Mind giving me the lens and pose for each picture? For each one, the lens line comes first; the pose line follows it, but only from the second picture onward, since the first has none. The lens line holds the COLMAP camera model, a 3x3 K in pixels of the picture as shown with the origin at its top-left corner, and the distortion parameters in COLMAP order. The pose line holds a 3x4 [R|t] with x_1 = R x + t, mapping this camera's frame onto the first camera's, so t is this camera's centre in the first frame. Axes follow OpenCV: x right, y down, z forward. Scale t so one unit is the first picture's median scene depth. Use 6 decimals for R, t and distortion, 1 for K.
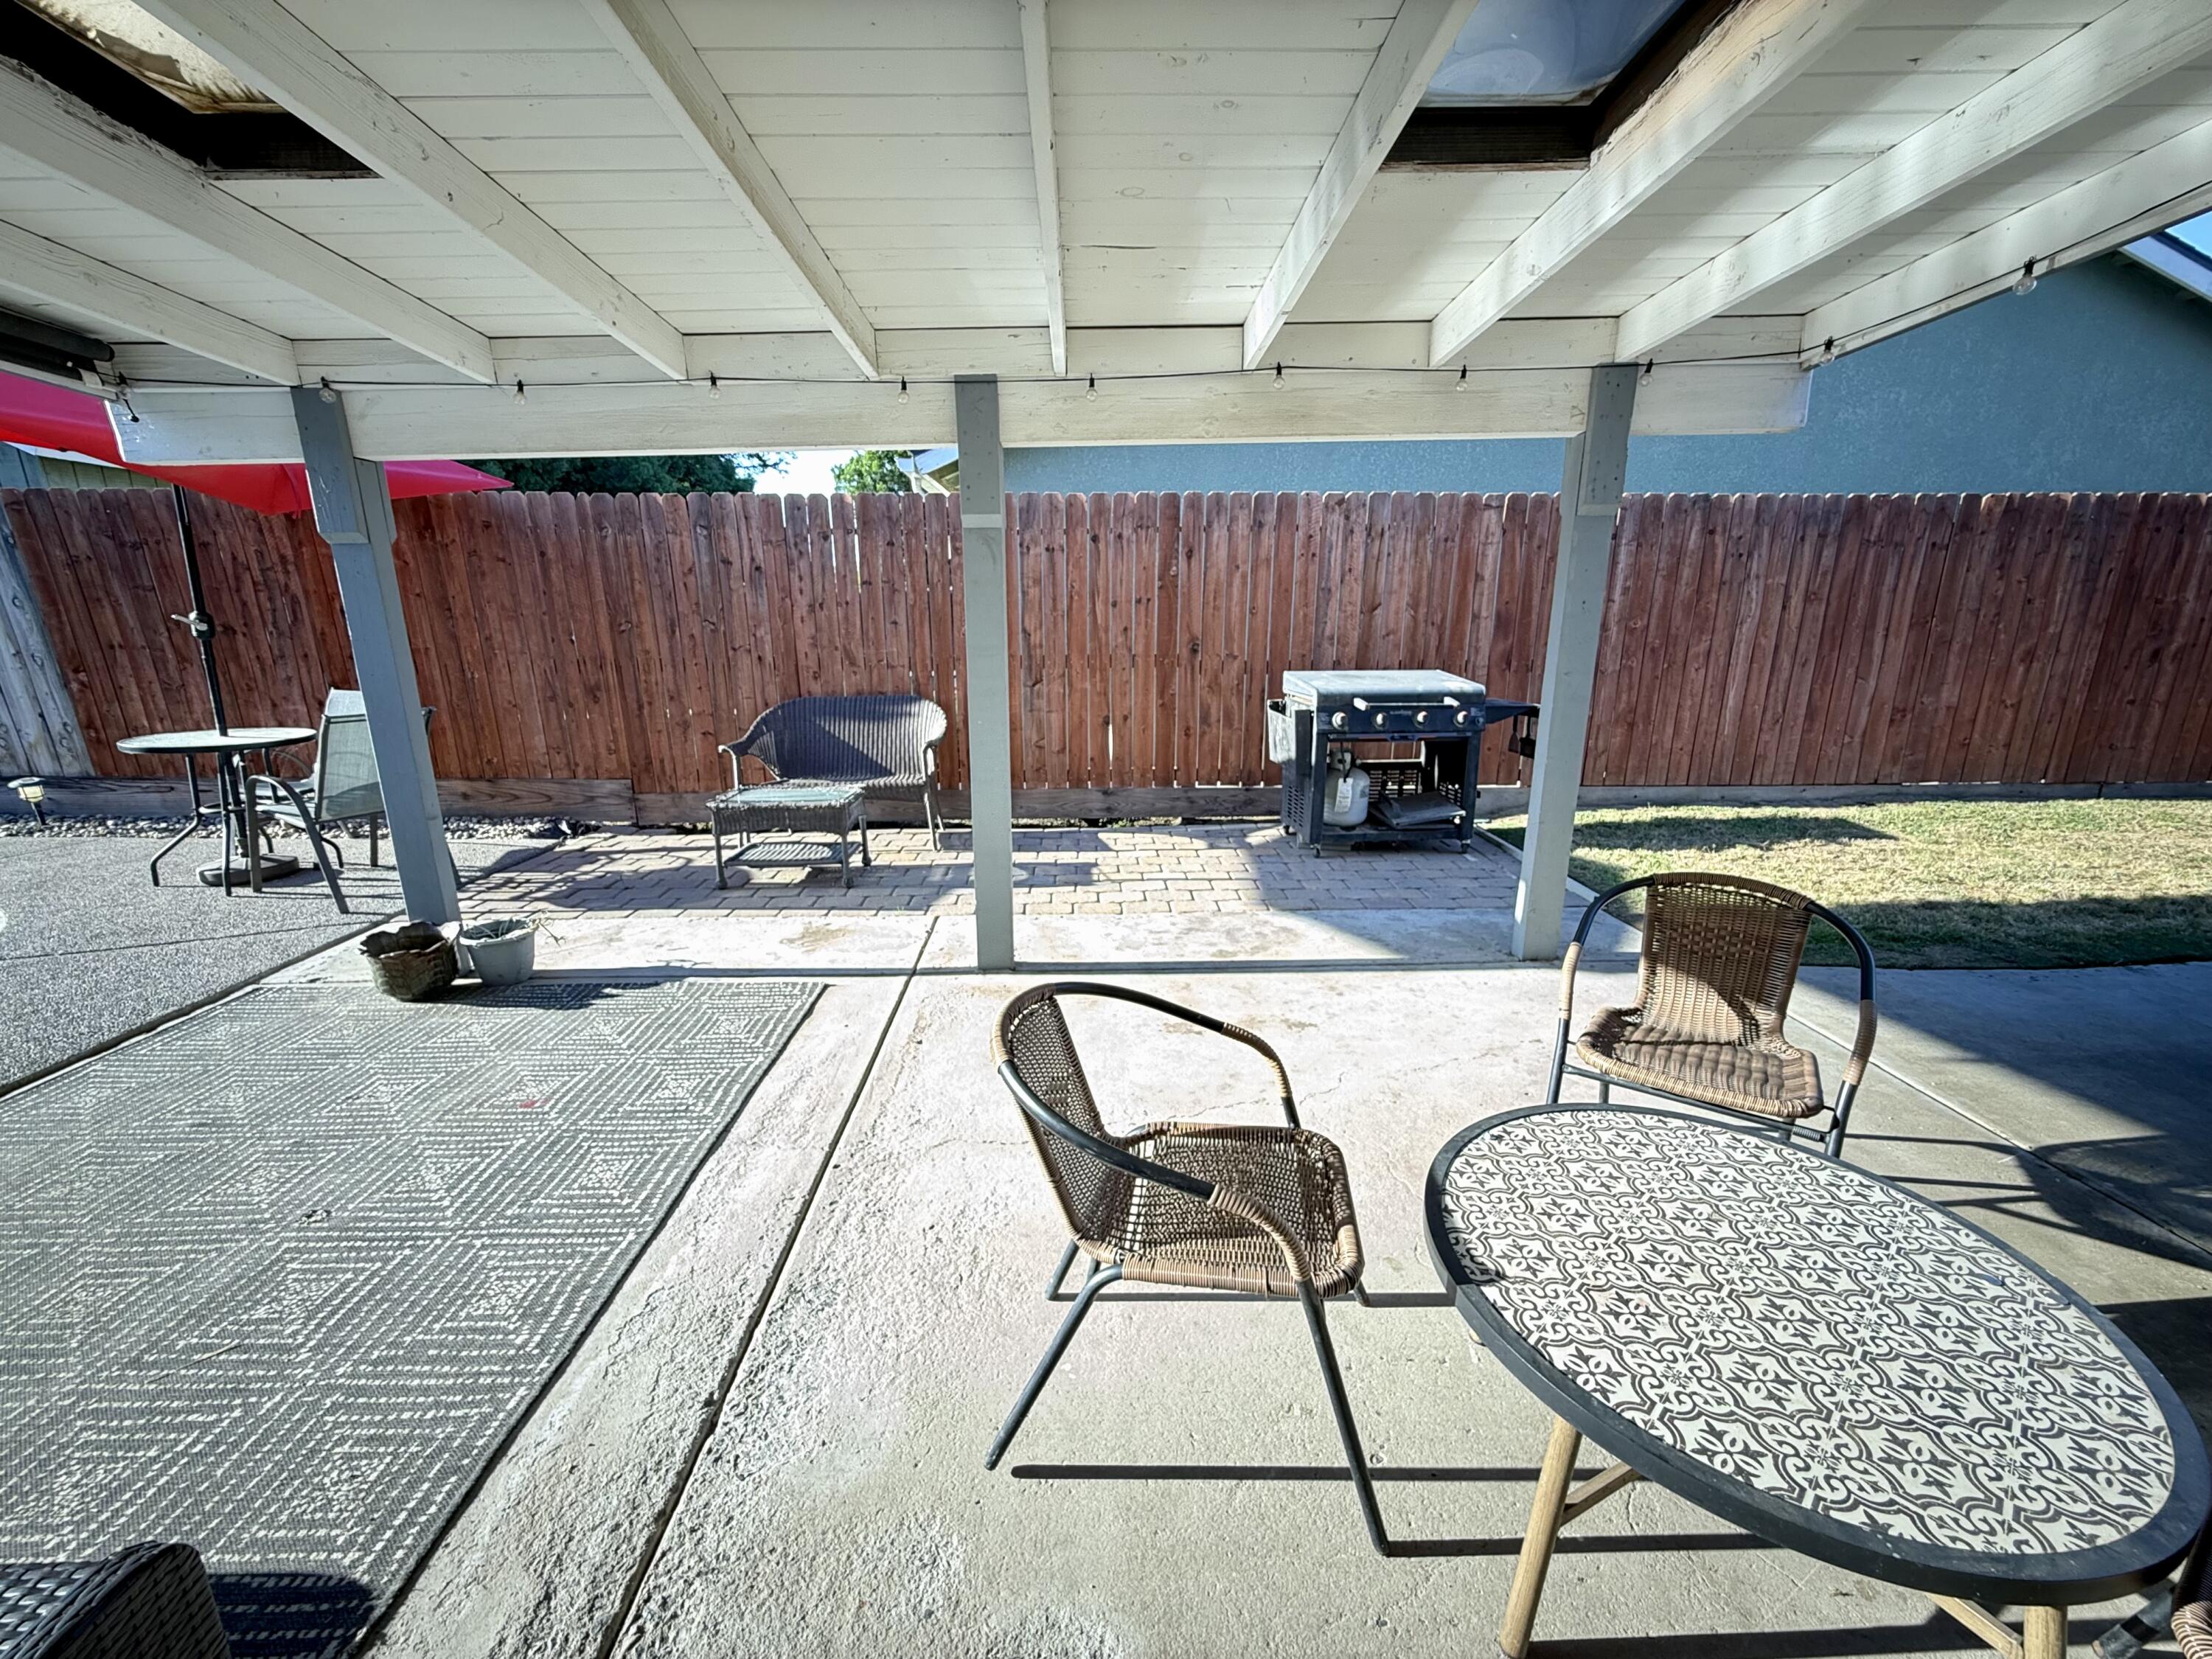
lens RADIAL K [[883.4, 0, 1104.3], [0, 883.4, 830.1], [0, 0, 1]] dist [-0.001122, 0.000575]
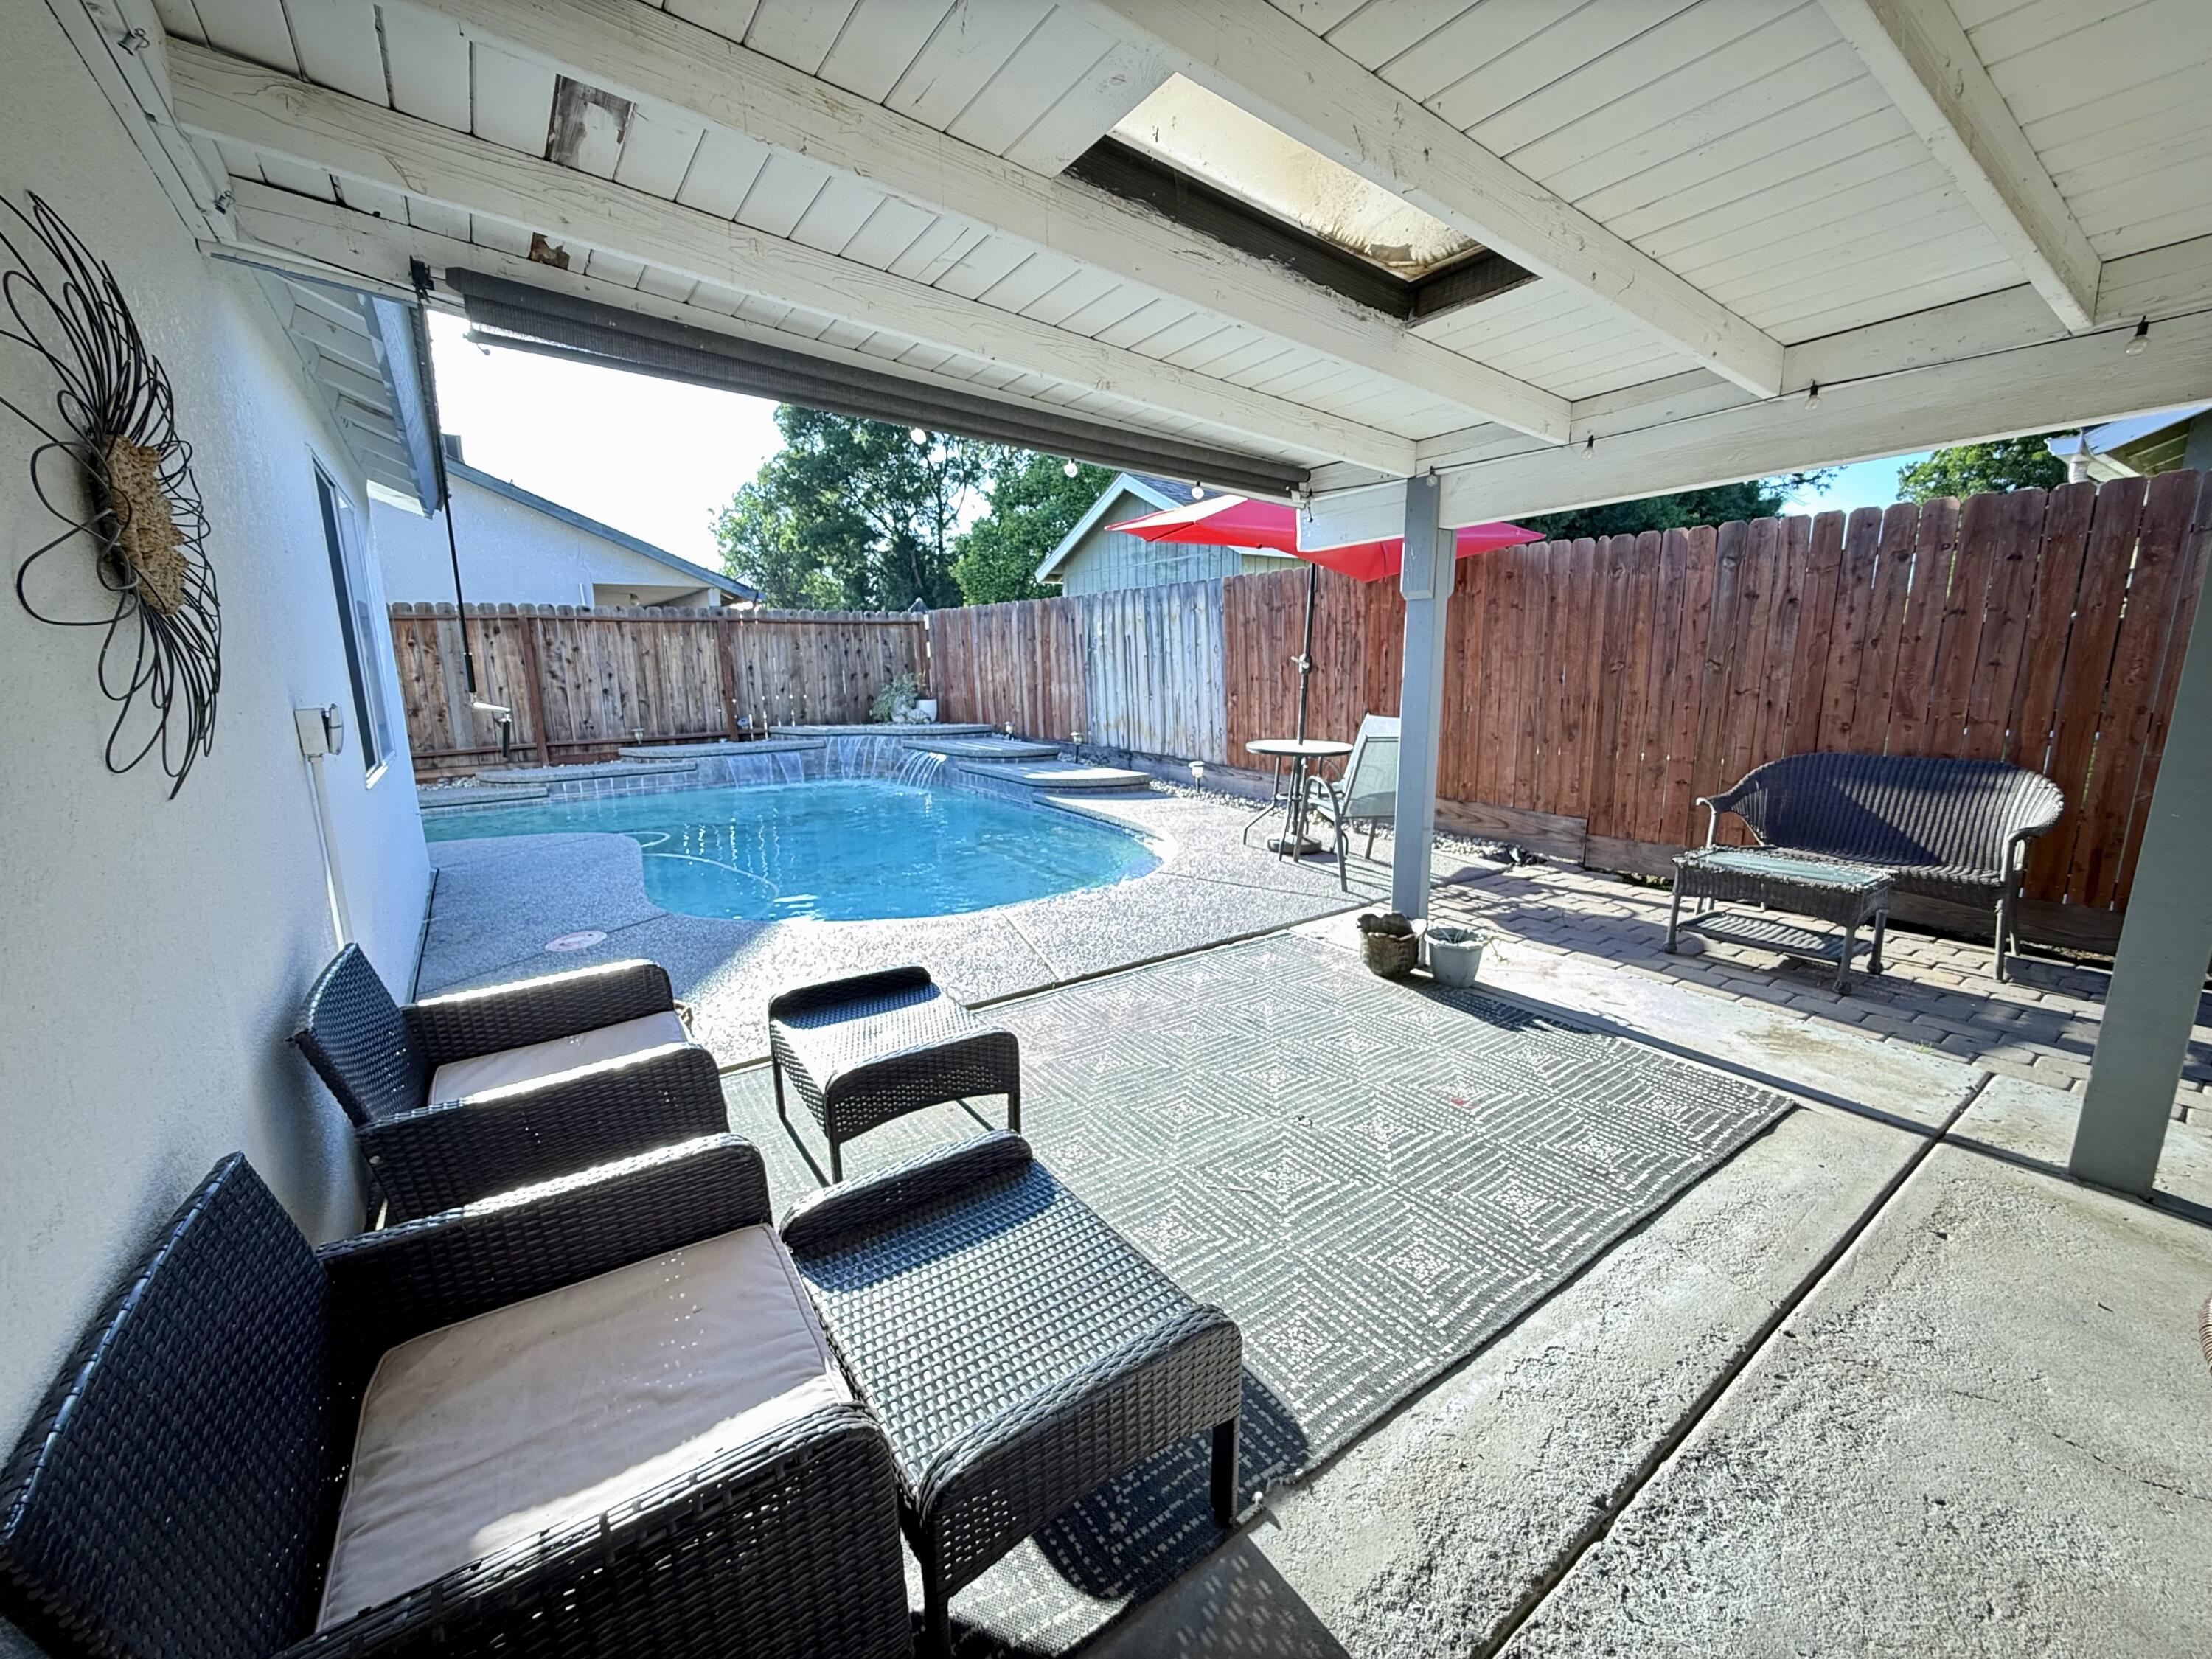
lens RADIAL K [[883.4, 0, 1099.7], [0, 883.4, 829.3], [0, 0, 1]] dist [-0.001122, 0.000575]
pose [[0.554164, 0.155415, -0.817770, -0.042291], [-0.191100, 0.979930, 0.056734, 0.003067], [0.810174, 0.124836, 0.572742, -0.017004]]
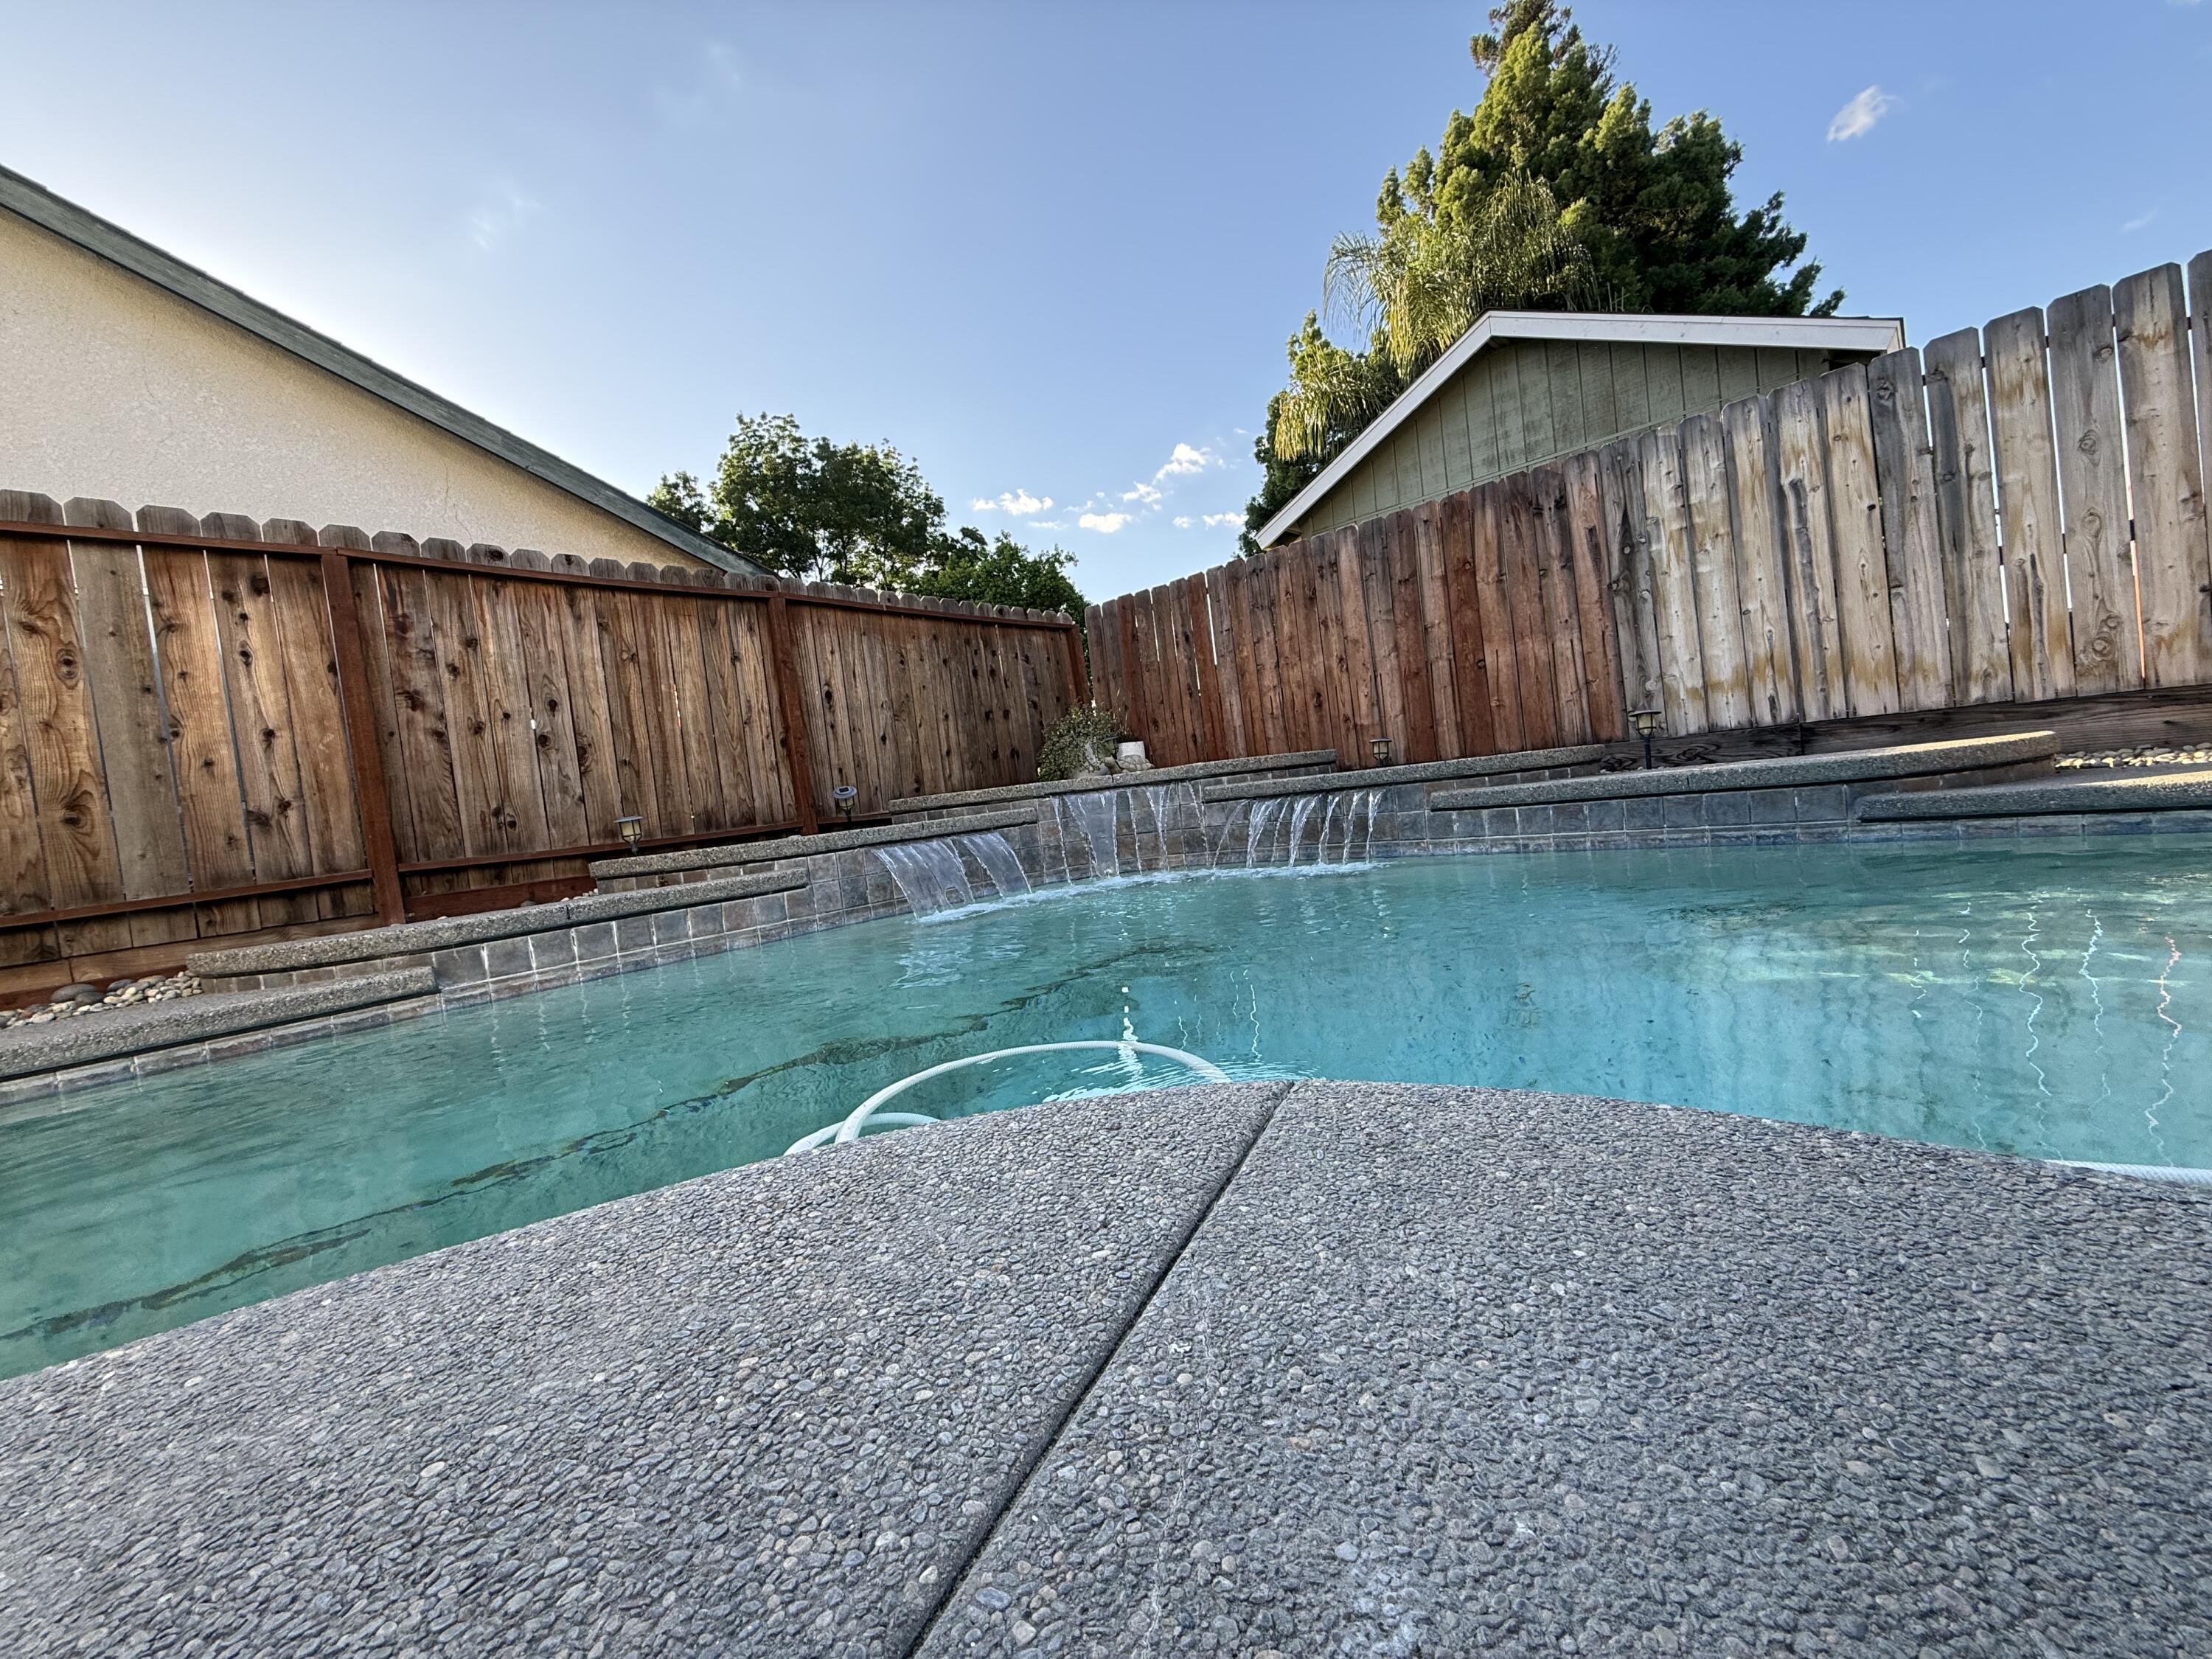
lens RADIAL K [[883.4, 0, 1094.9], [0, 883.4, 829.9], [0, 0, 1]] dist [-0.001122, 0.000575]
pose [[0.705697, -0.050631, -0.706703, -1.573536], [-0.062927, 0.989023, -0.133695, 0.223892], [0.705714, 0.138818, 0.694764, -0.025476]]
